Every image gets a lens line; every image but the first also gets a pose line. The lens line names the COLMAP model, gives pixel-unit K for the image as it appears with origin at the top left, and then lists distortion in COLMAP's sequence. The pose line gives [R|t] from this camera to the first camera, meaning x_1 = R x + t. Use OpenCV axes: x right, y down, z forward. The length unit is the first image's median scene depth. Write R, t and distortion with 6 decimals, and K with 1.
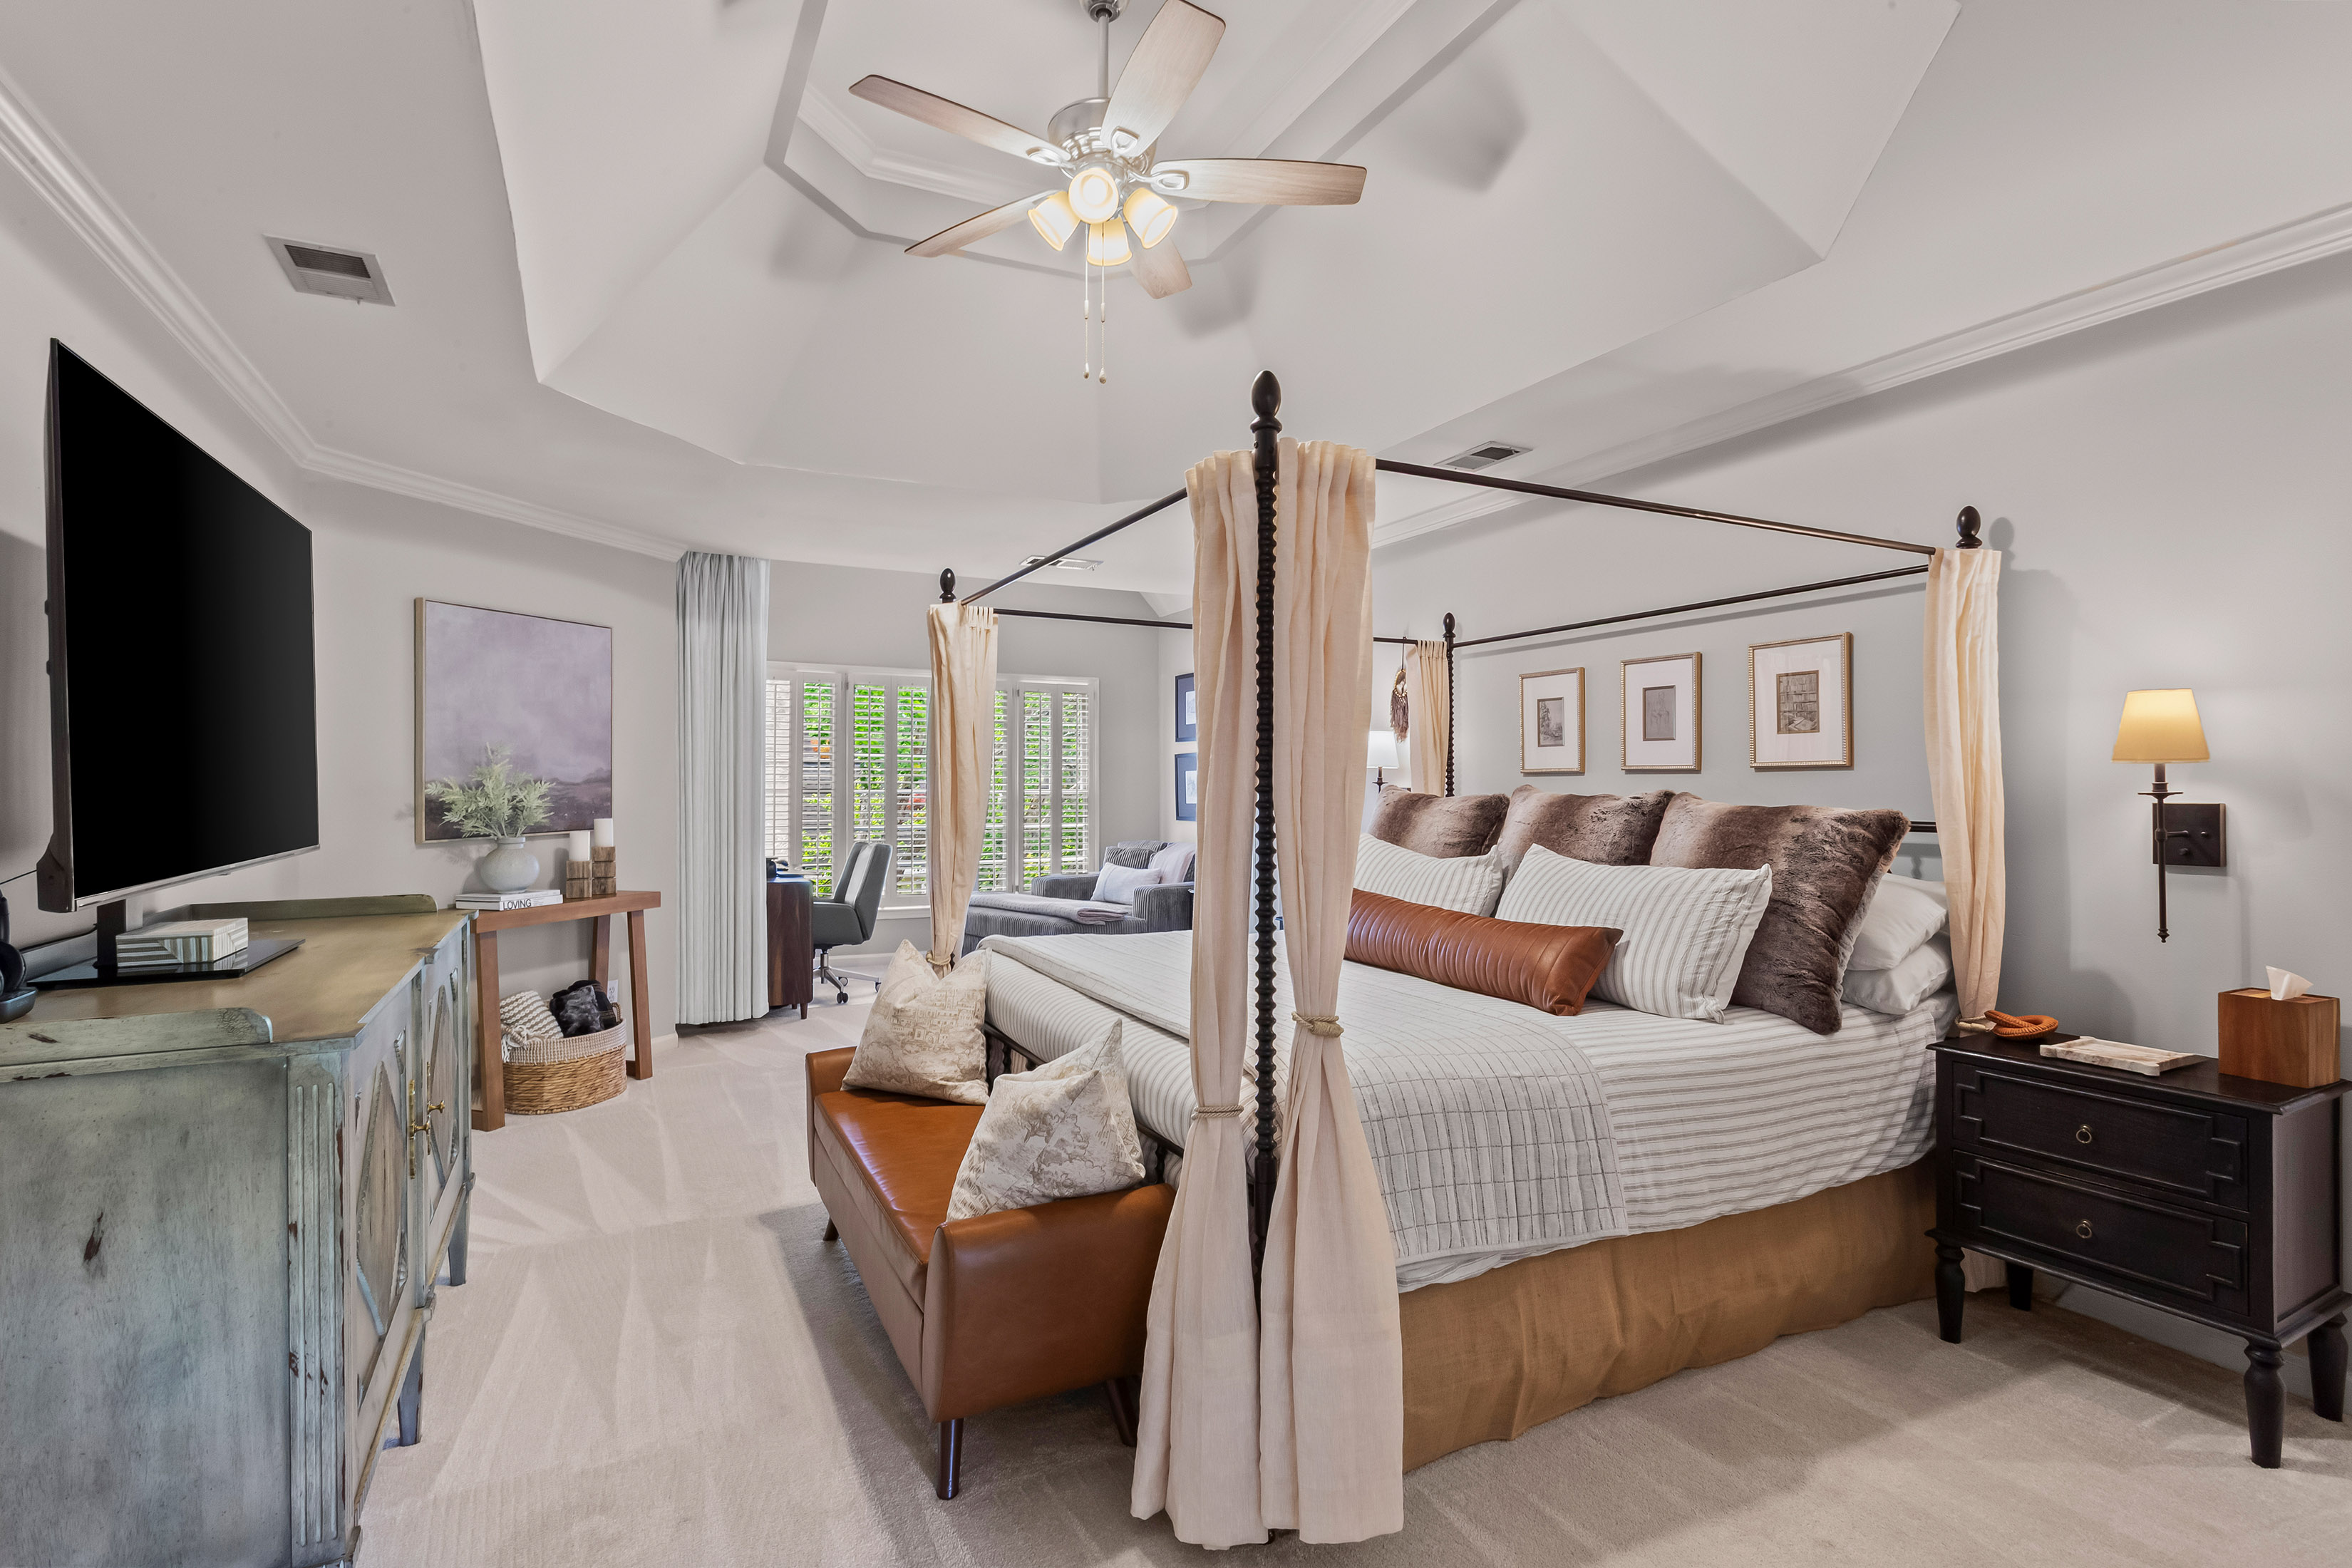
lens RADIAL K [[1130.9, 0, 1165.2], [0, 1130.9, 787.3], [0, 0, 1]] dist [-0.002073, 0.003095]
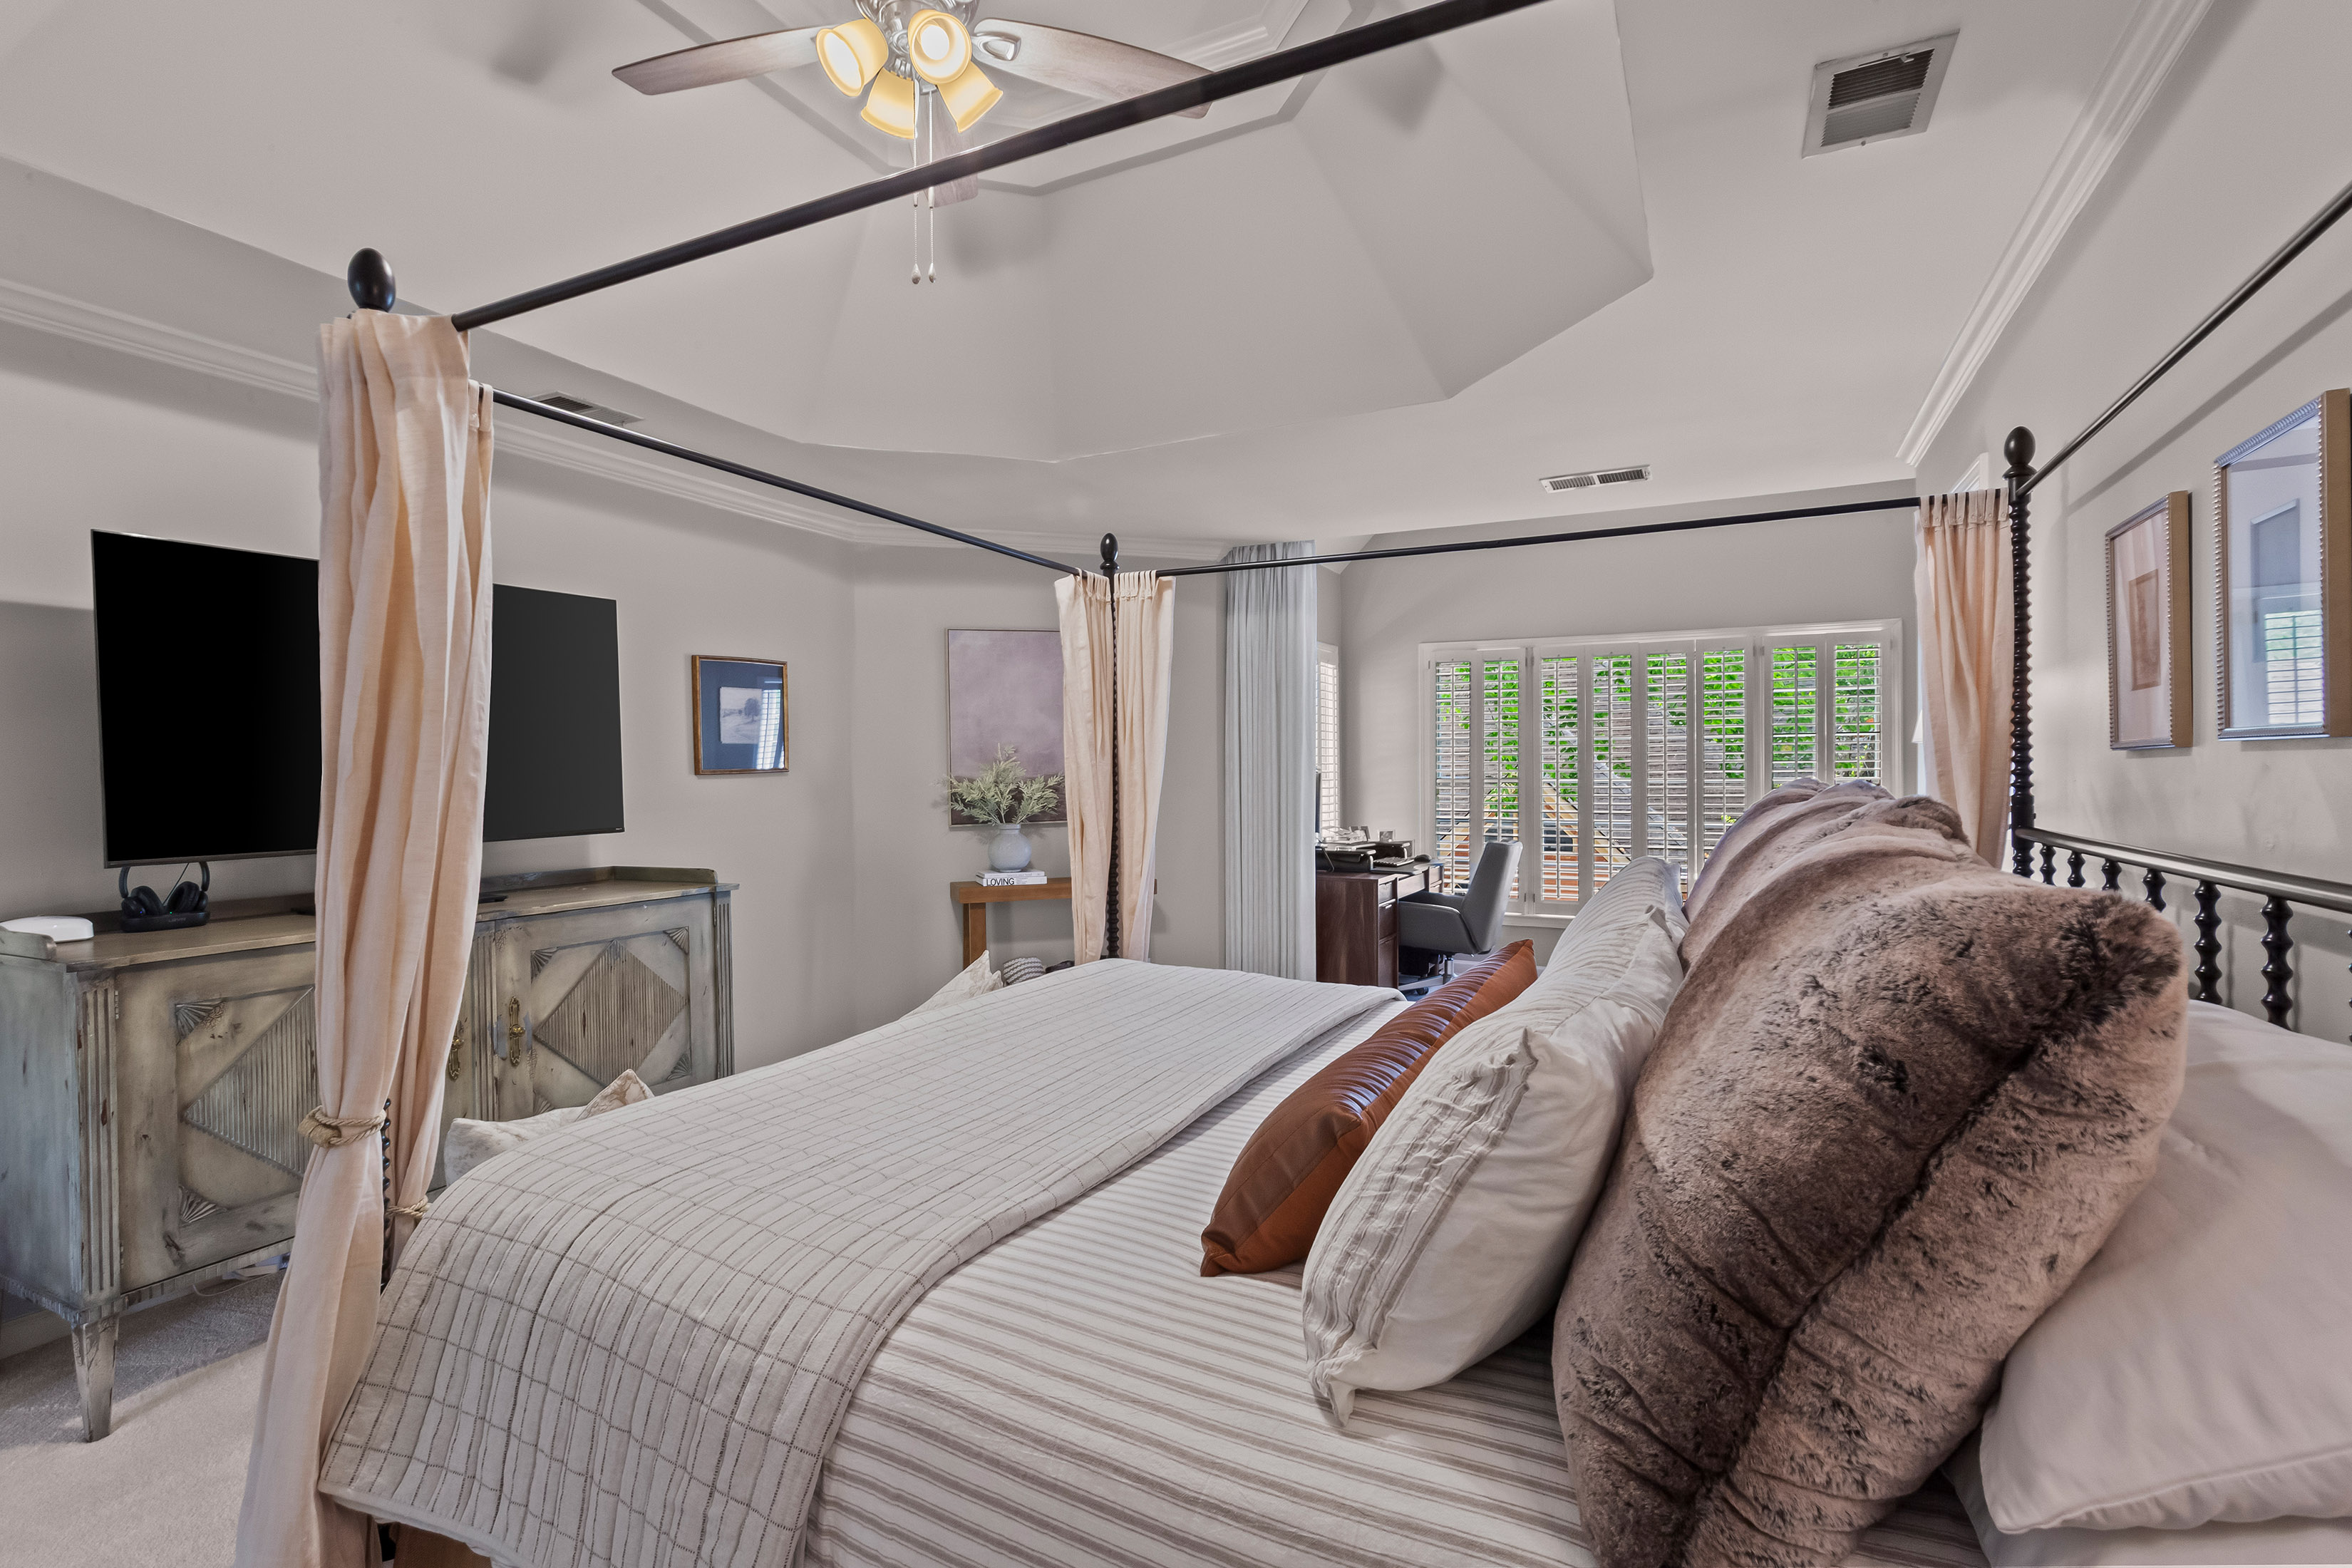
lens RADIAL K [[1130.9, 0, 1161.3], [0, 1130.9, 778.2], [0, 0, 1]] dist [-0.002073, 0.003095]
pose [[0.593396, -0.002004, -0.804908, 0.463604], [0.006160, 0.999979, 0.002051, -0.004906], [0.804887, -0.006175, 0.593396, 0.443799]]
